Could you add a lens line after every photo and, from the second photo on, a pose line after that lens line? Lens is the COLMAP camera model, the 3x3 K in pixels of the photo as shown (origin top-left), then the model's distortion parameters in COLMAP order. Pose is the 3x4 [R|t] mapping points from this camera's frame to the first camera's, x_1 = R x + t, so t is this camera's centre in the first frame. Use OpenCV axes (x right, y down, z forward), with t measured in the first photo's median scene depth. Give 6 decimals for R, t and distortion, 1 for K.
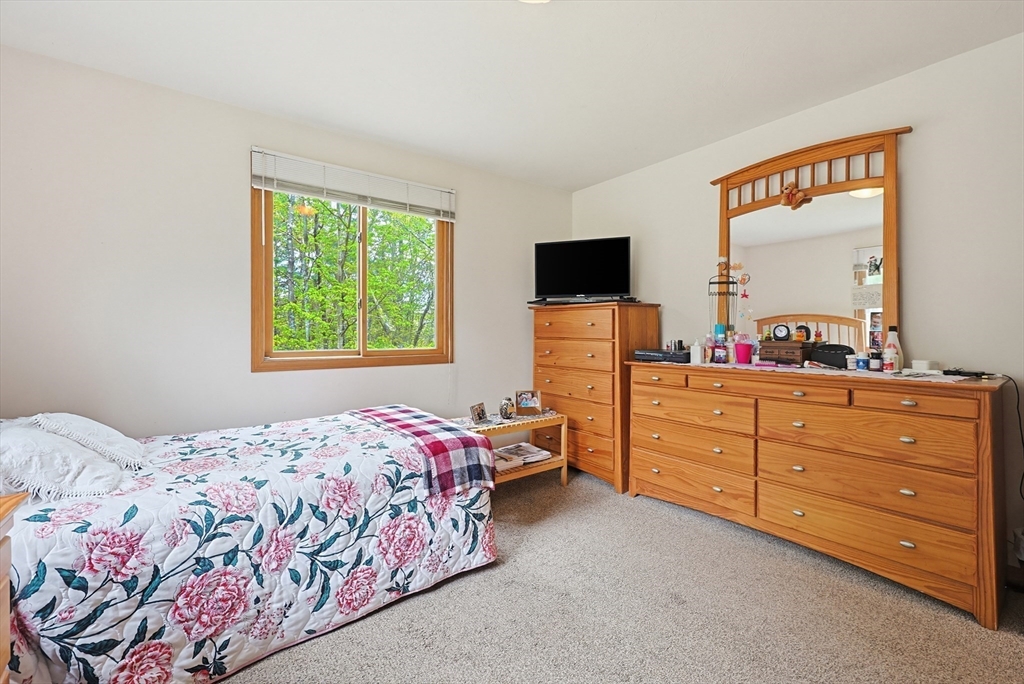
lens RADIAL K [[442.9, 0, 512.0], [0, 442.9, 342.0], [0, 0, 1]] dist [0.003147, 0.000890]
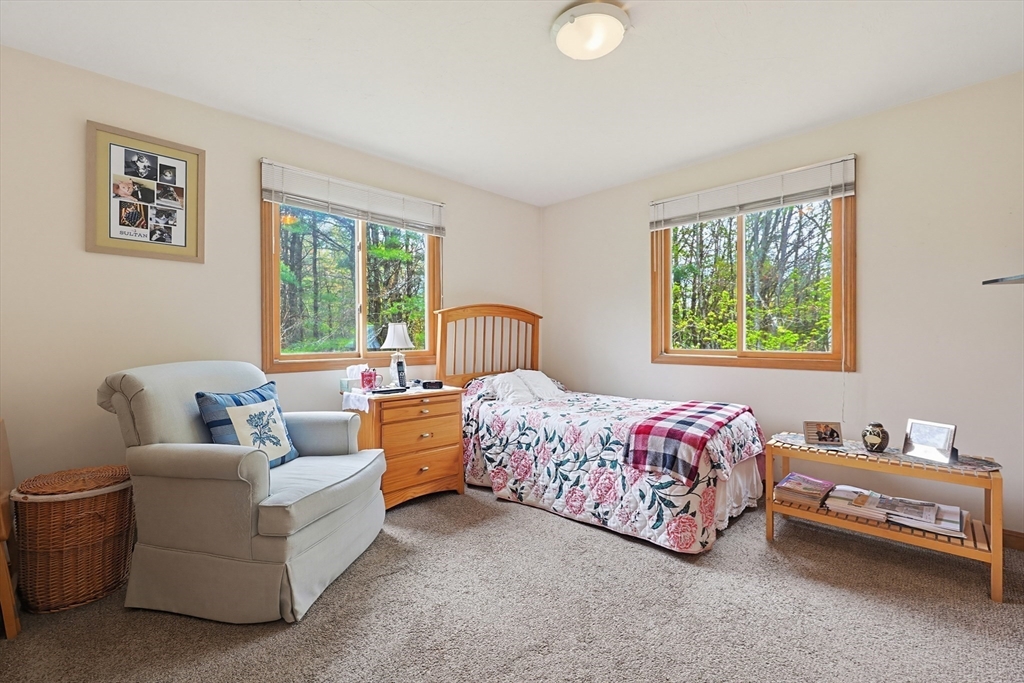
lens RADIAL K [[442.9, 0, 512.0], [0, 442.9, 341.5], [0, 0, 1]] dist [0.003147, 0.000890]
pose [[0.132069, 0.010800, -0.991182, 1.126477], [-0.018625, 0.999791, 0.008413, -0.003761], [0.991066, 0.017349, 0.132243, 0.559725]]
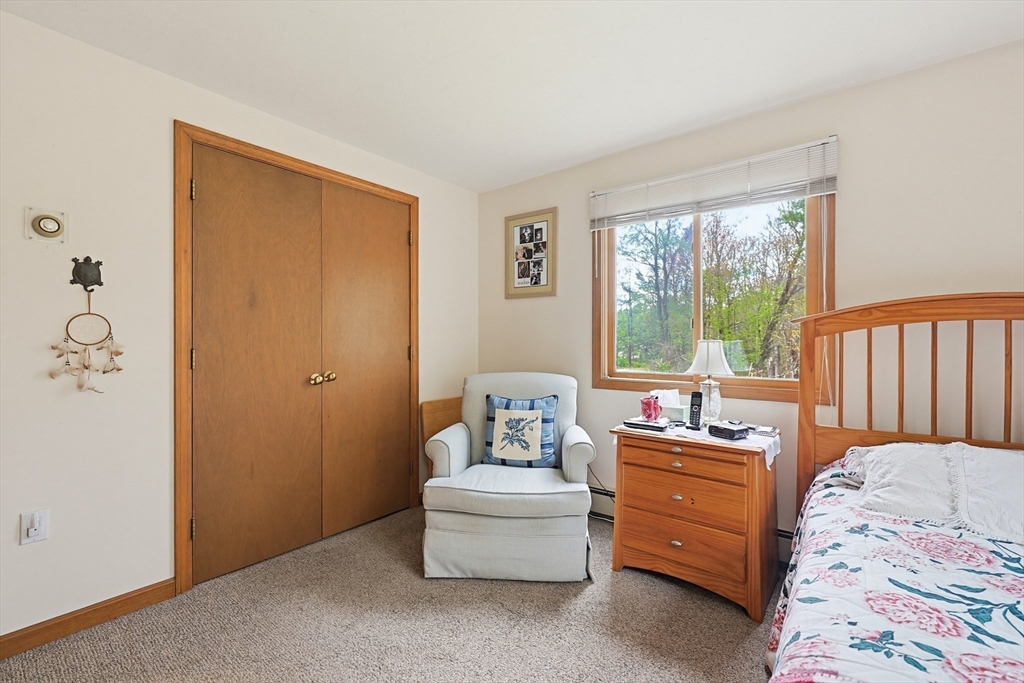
lens RADIAL K [[442.9, 0, 512.0], [0, 442.9, 341.5], [0, 0, 1]] dist [0.003147, 0.000890]
pose [[-0.967325, -0.003525, -0.253516, 0.230886], [-0.008518, 0.999791, 0.018598, -0.068061], [0.253397, 0.020149, -0.967152, 1.447857]]
